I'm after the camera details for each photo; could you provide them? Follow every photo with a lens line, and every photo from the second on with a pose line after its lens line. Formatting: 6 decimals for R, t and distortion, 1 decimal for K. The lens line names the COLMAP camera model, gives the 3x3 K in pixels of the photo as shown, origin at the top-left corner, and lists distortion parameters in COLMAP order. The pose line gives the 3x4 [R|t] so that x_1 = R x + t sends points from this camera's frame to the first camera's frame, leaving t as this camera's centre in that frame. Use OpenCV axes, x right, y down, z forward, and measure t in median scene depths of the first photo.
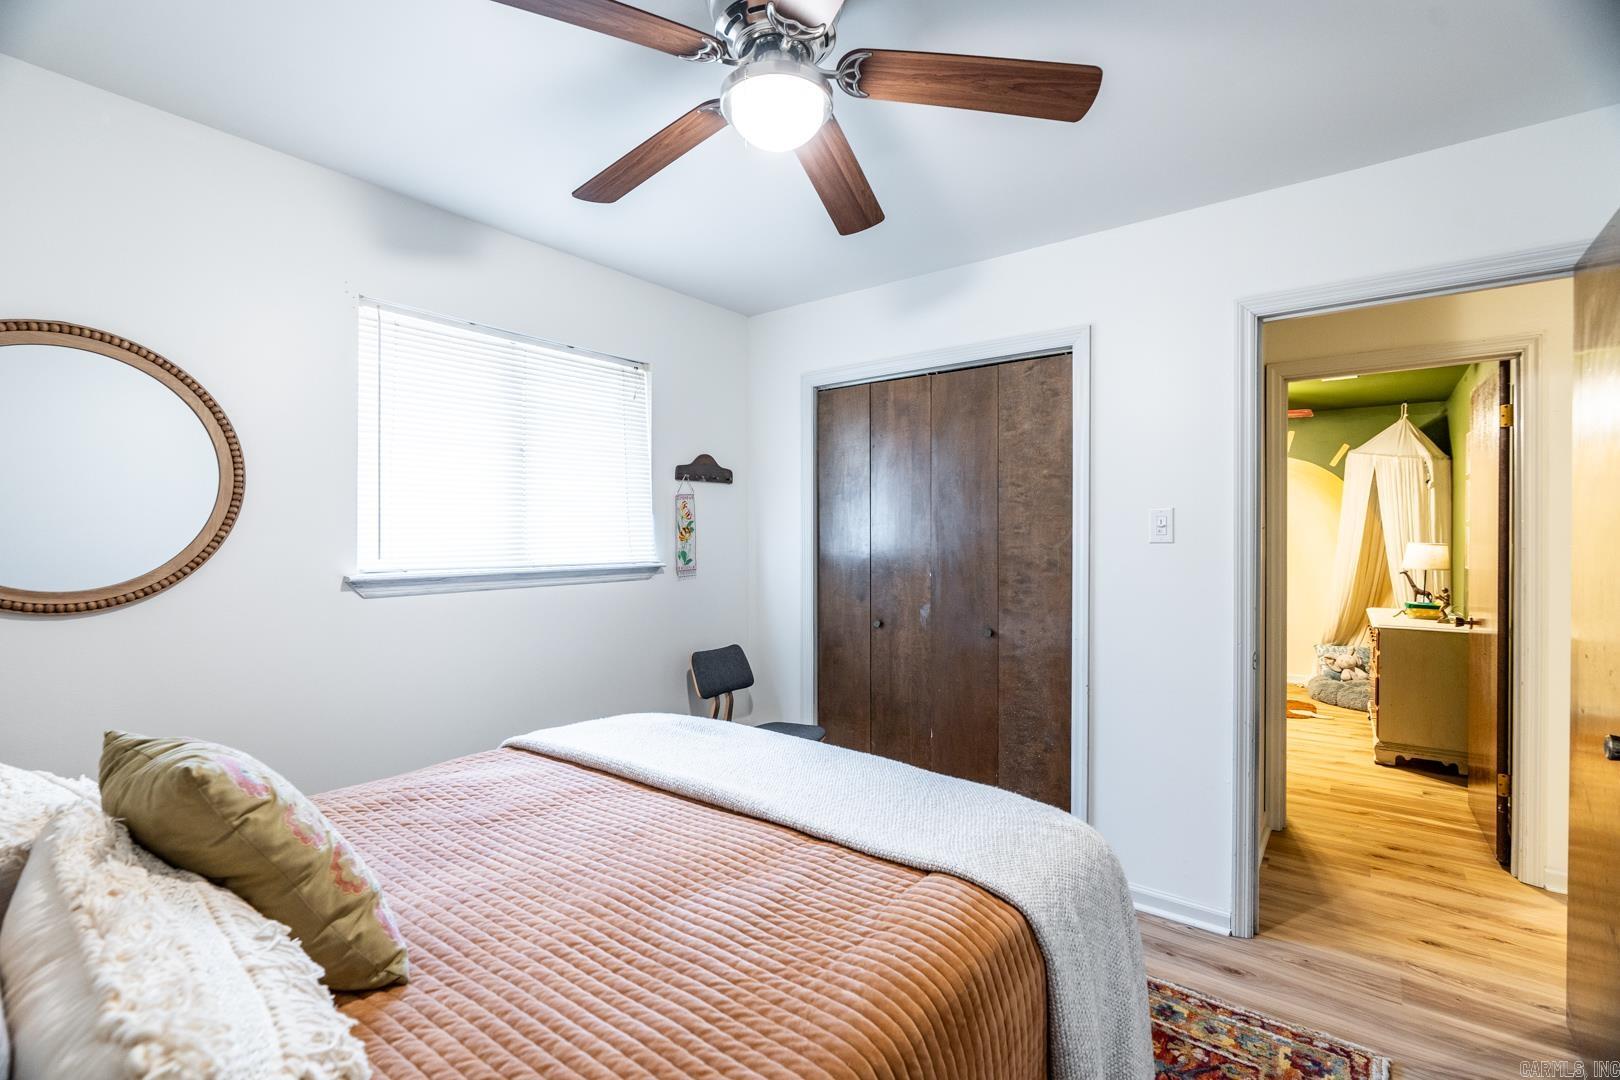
lens RADIAL K [[733.7, 0, 810.0], [0, 733.7, 540.0], [0, 0, 1]] dist [-0.014539, 0.005689]
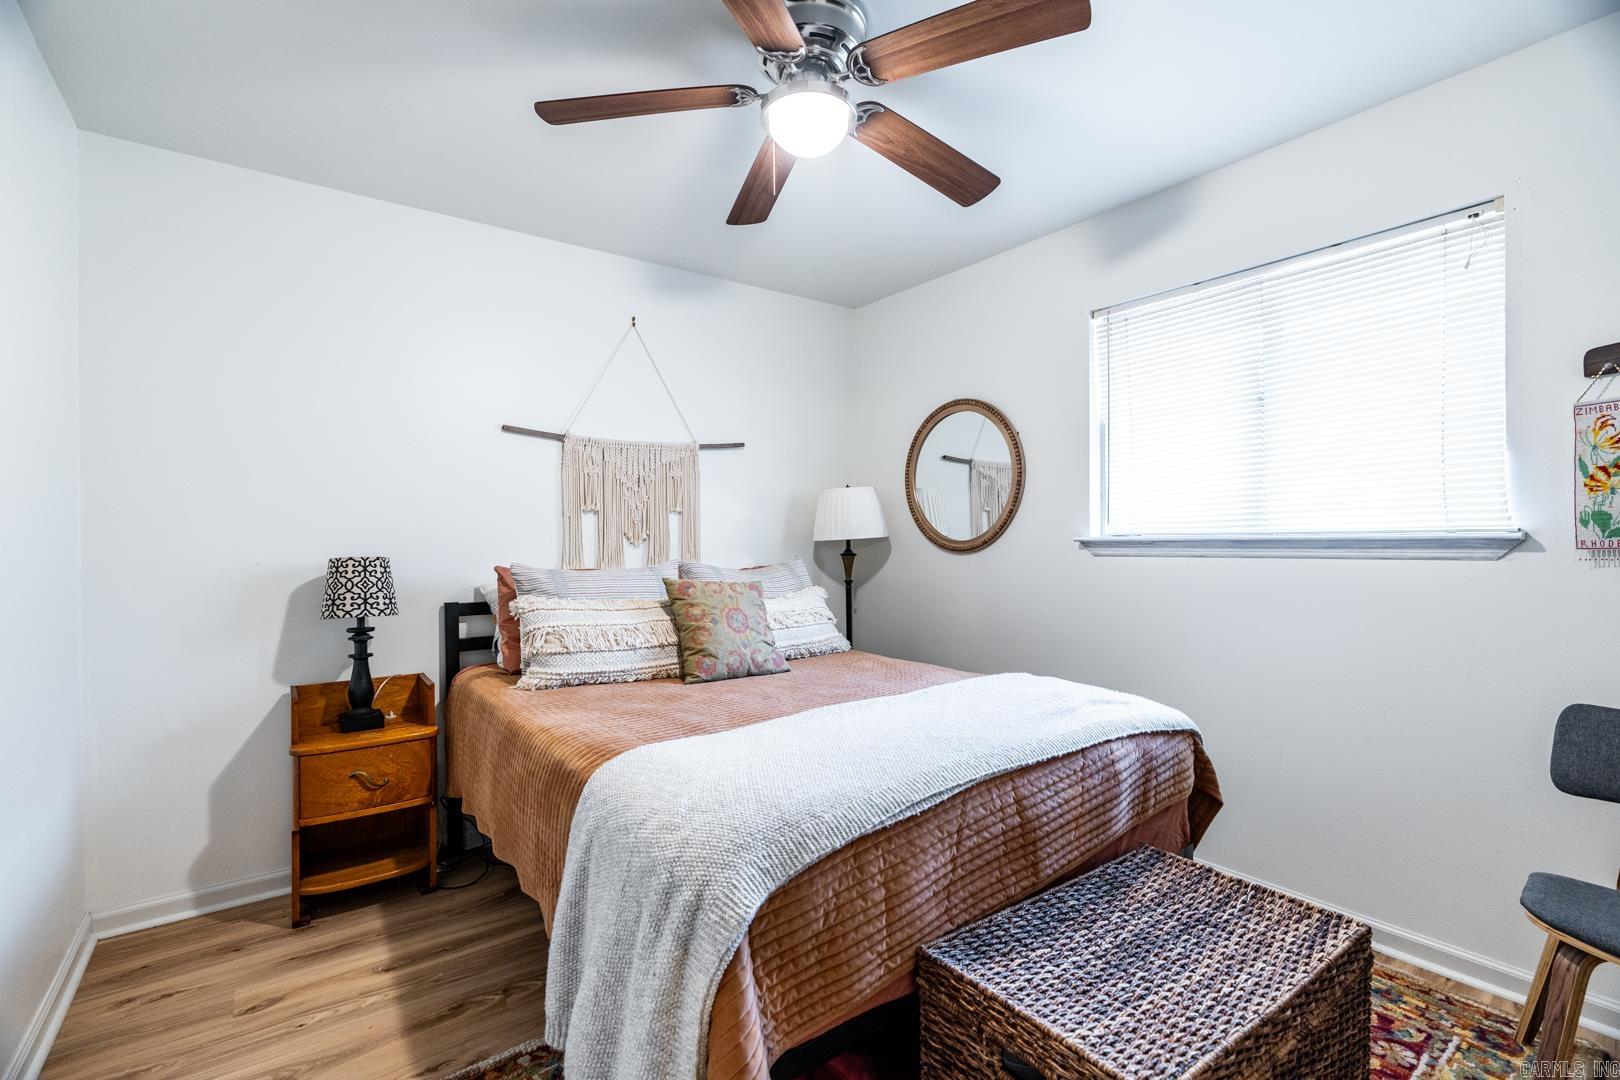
lens RADIAL K [[733.7, 0, 810.0], [0, 733.7, 540.0], [0, 0, 1]] dist [-0.014539, 0.005689]
pose [[-0.285599, 0.005811, -0.958332, 0.581681], [0.005038, 0.999977, 0.004563, 0.036808], [0.958336, -0.003525, -0.285622, 0.729718]]
